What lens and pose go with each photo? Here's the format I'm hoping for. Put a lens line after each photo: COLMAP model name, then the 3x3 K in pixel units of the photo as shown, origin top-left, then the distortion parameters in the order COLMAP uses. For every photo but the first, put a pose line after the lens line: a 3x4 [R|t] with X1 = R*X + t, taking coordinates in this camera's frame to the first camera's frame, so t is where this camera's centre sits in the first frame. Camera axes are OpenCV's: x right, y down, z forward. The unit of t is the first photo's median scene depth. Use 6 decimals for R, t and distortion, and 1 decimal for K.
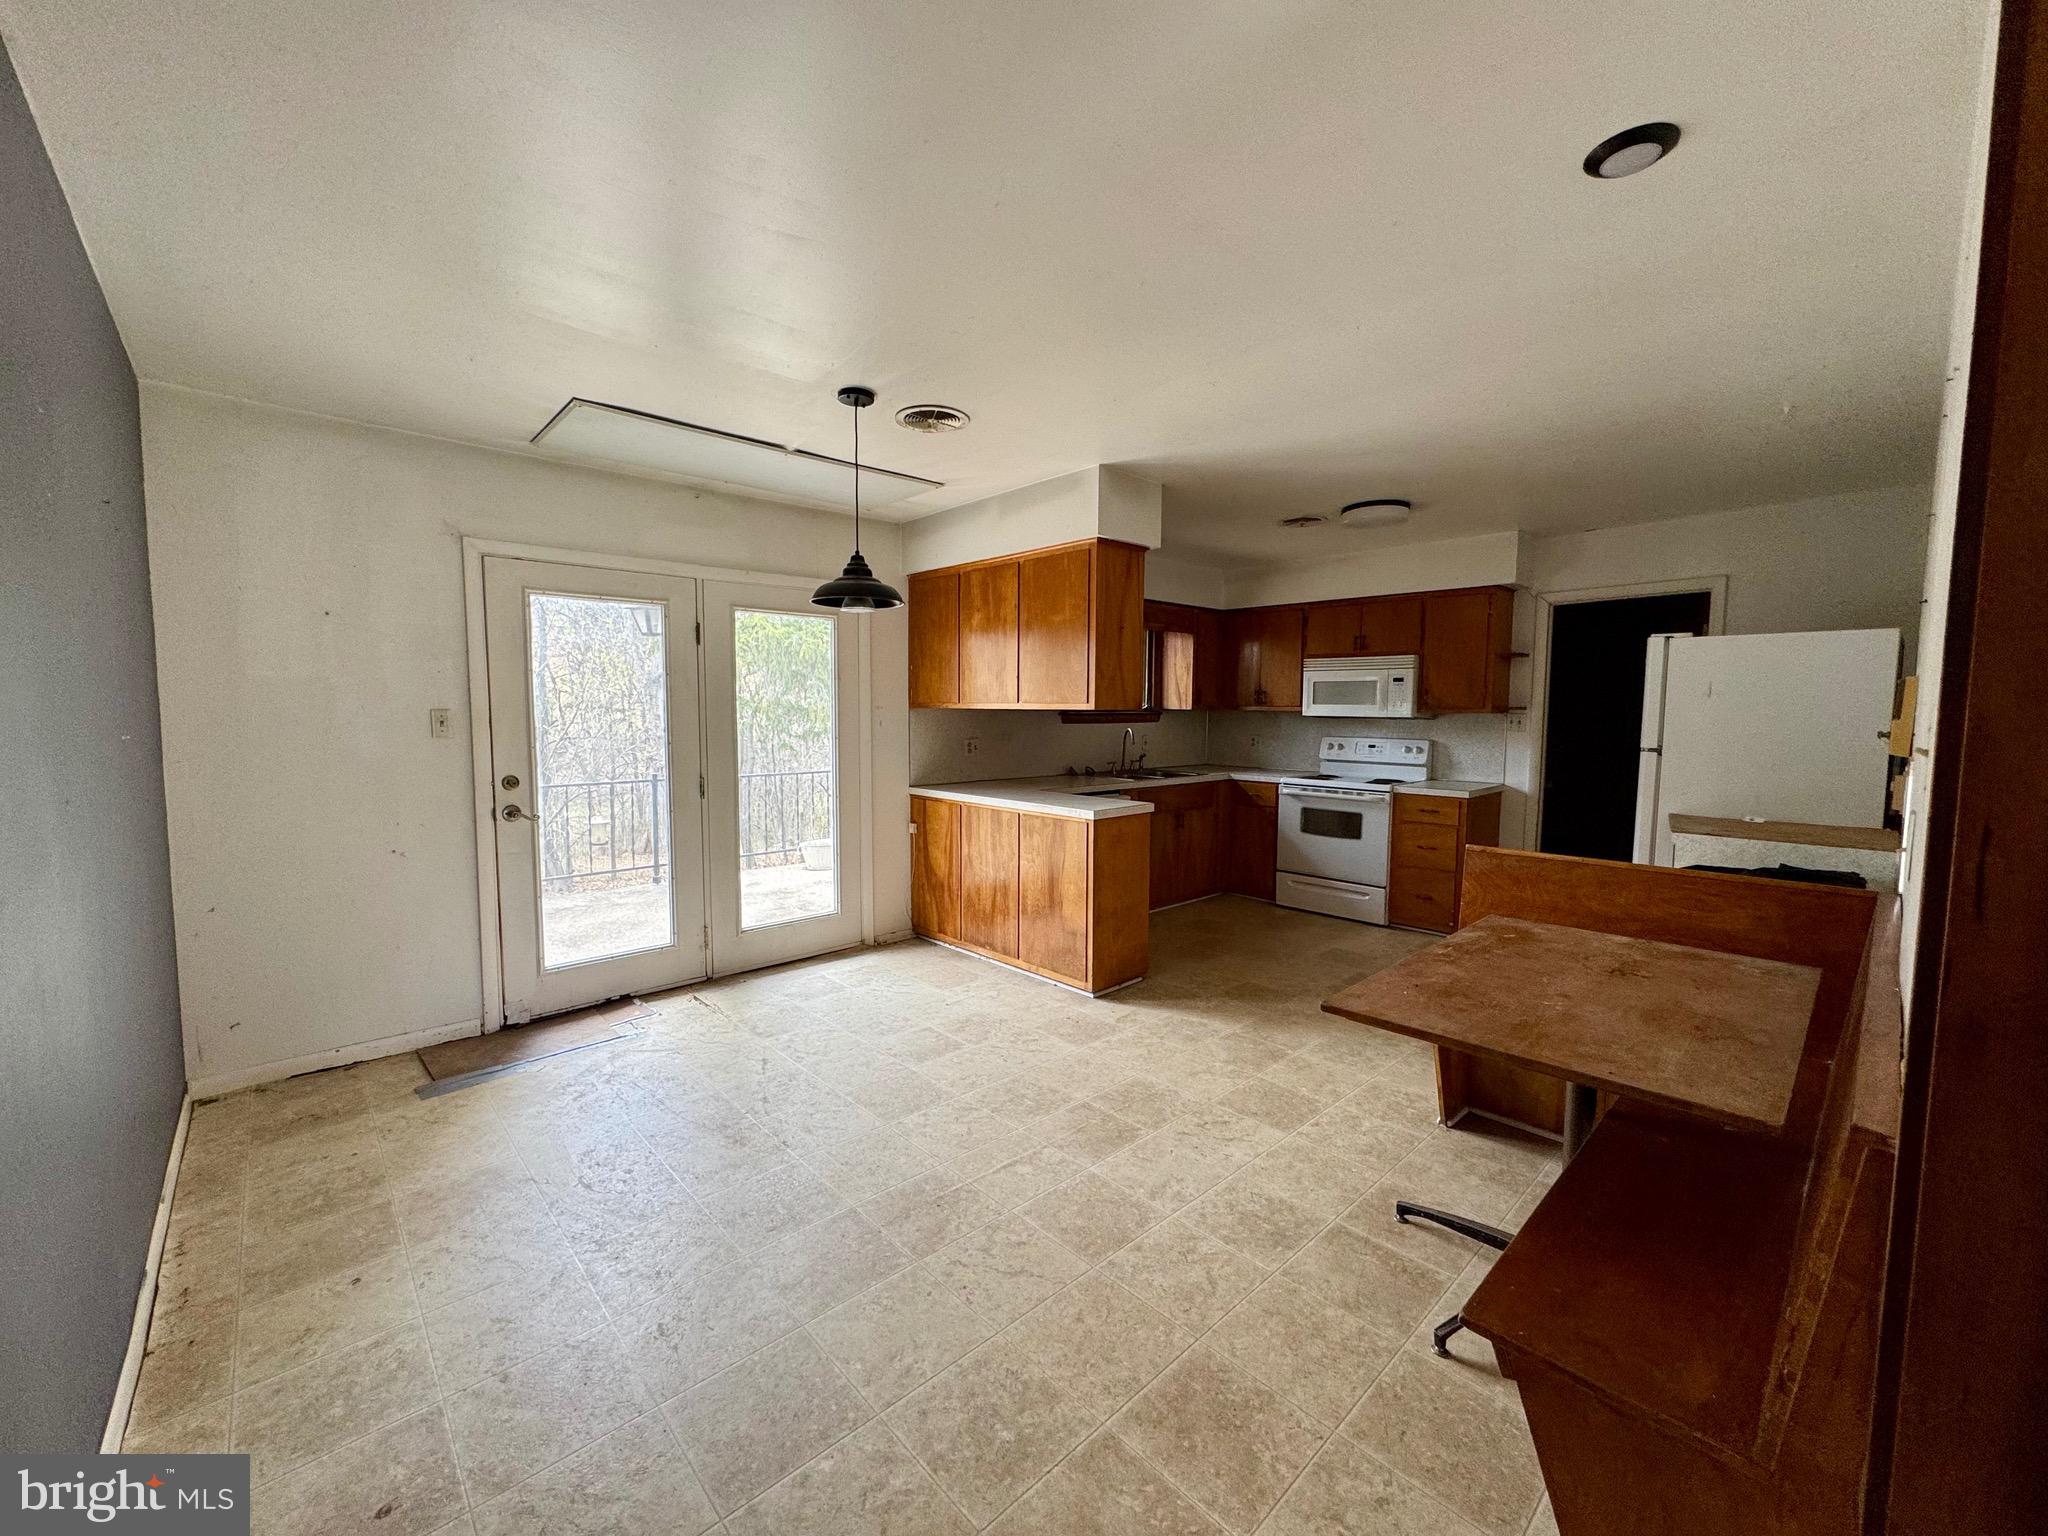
lens RADIAL K [[816.9, 0, 1019.9], [0, 816.9, 767.8], [0, 0, 1]] dist [-0.005066, 0.000809]
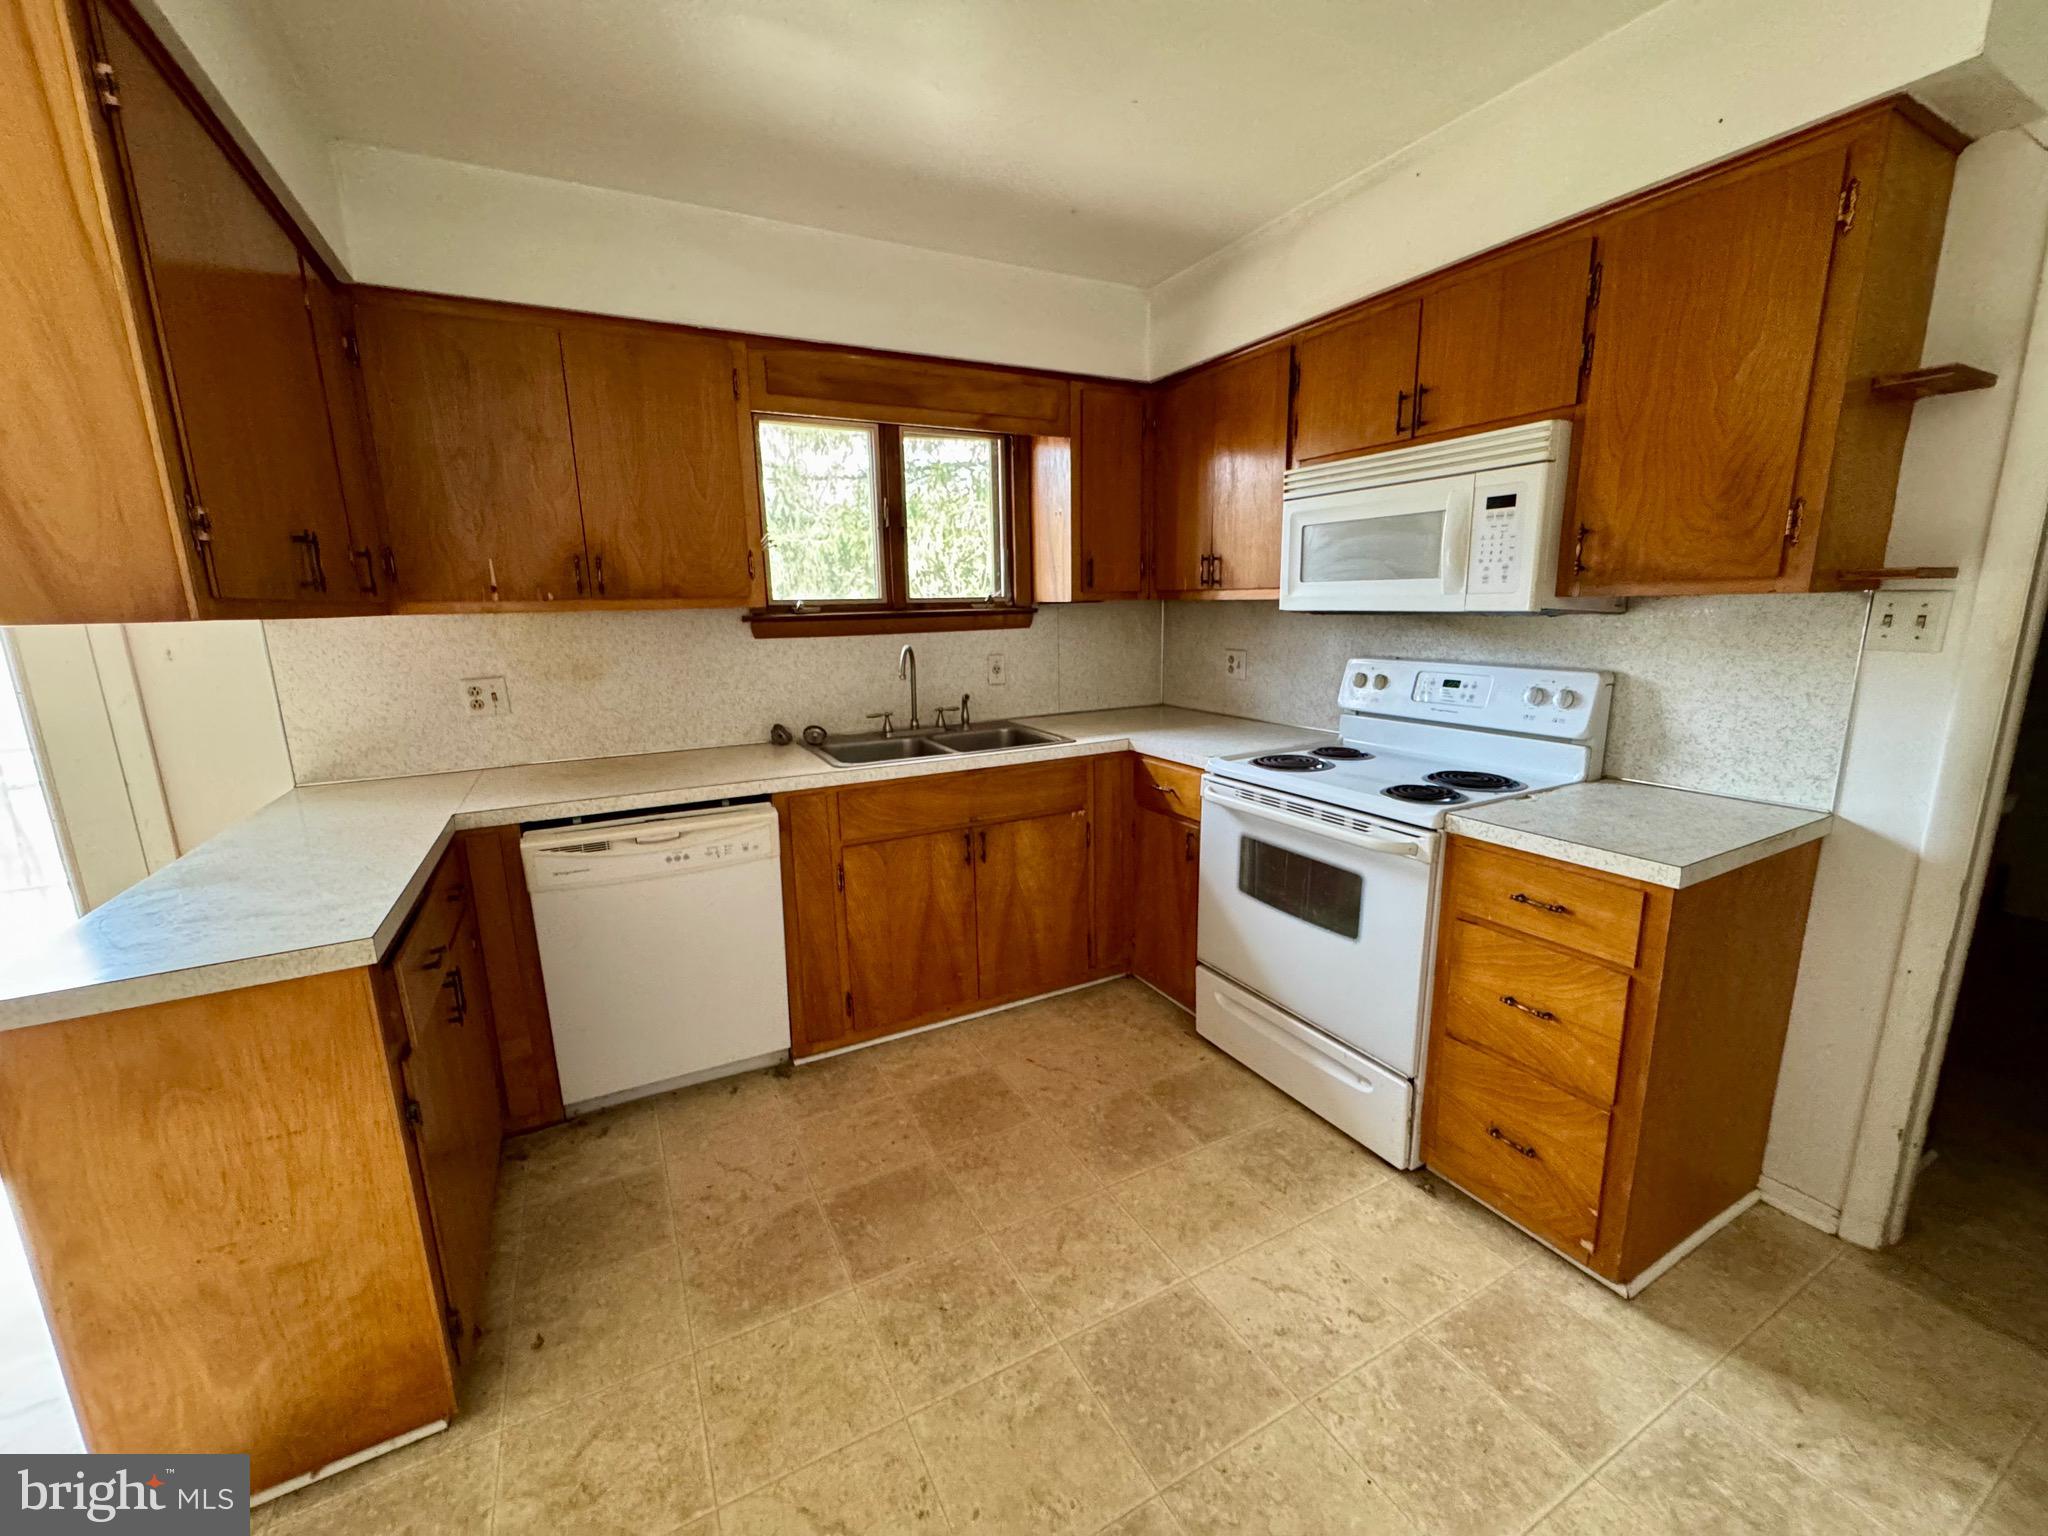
lens RADIAL K [[816.9, 0, 1023.9], [0, 816.9, 772.2], [0, 0, 1]] dist [-0.005066, 0.000809]
pose [[0.966442, 0.025783, -0.255588, 0.347190], [0.008865, 0.991011, 0.133489, -0.040522], [0.256732, -0.131276, 0.957526, 0.581565]]
